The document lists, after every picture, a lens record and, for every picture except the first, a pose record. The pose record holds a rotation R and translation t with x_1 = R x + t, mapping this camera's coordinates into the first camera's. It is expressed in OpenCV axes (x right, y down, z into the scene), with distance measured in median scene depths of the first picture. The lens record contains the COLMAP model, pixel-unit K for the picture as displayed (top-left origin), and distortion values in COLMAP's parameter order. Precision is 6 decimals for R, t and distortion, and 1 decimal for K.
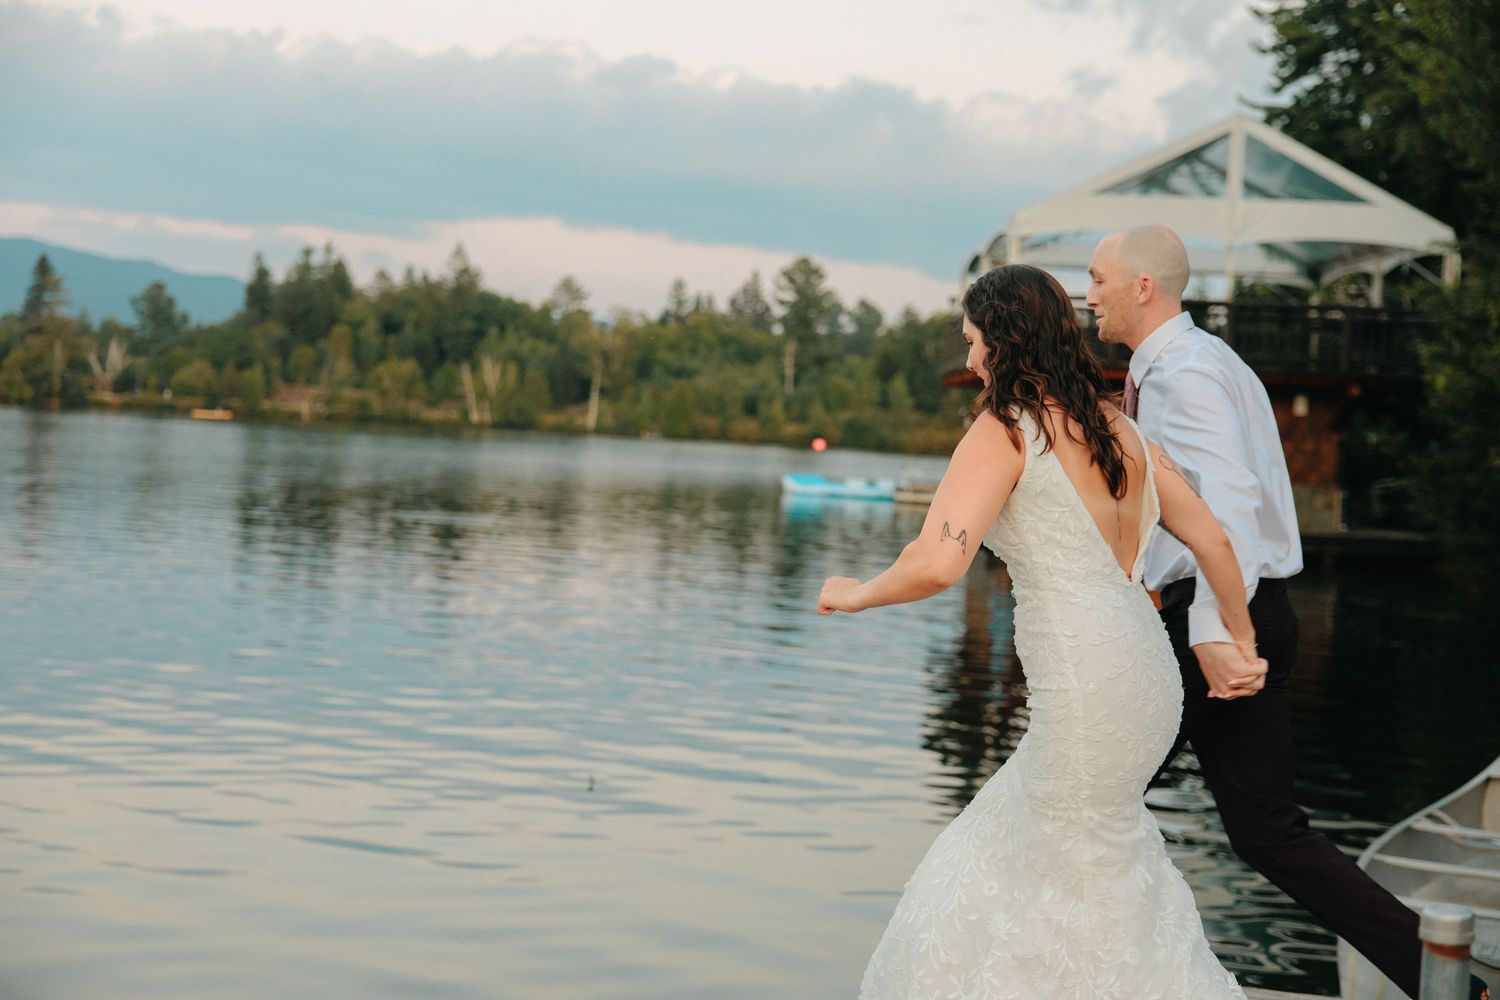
lens RADIAL K [[2209.4, 0, 750.0], [0, 2209.4, 500.0], [0, 0, 1]] dist [0.064506, -0.018842]
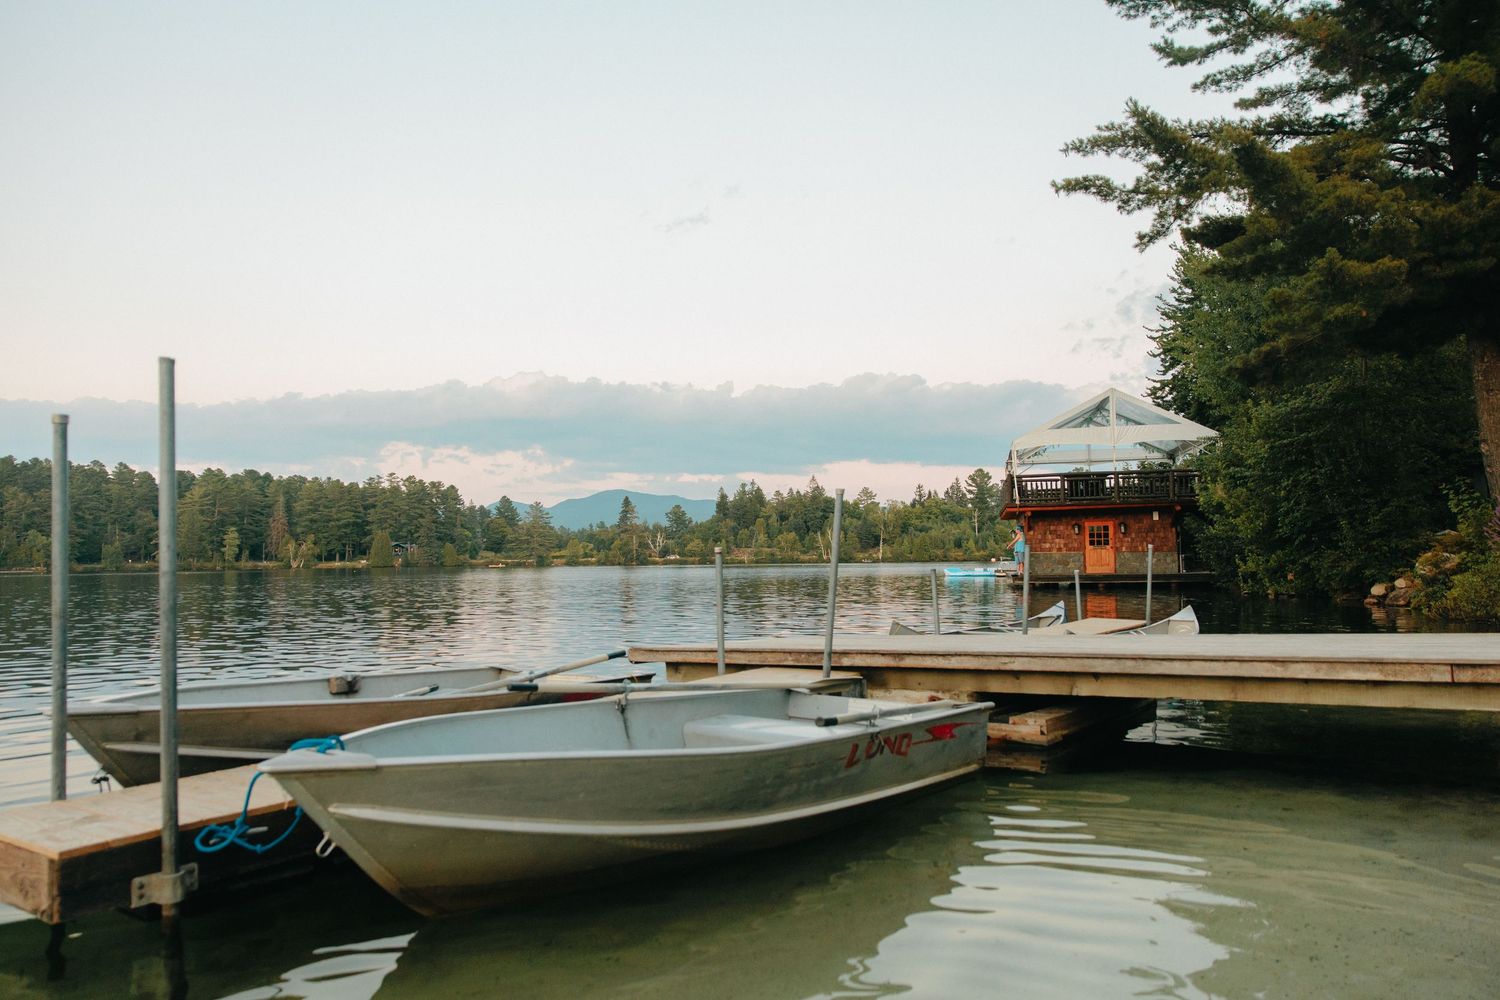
lens RADIAL K [[1659.8, 0, 750.0], [0, 1659.8, 500.0], [0, 0, 1]] dist [-0.000380, -0.000452]
pose [[0.962549, -0.075841, -0.260283, 0.219926], [0.048056, 0.992601, -0.111510, 0.080103], [0.266814, 0.094826, 0.959072, -0.523246]]
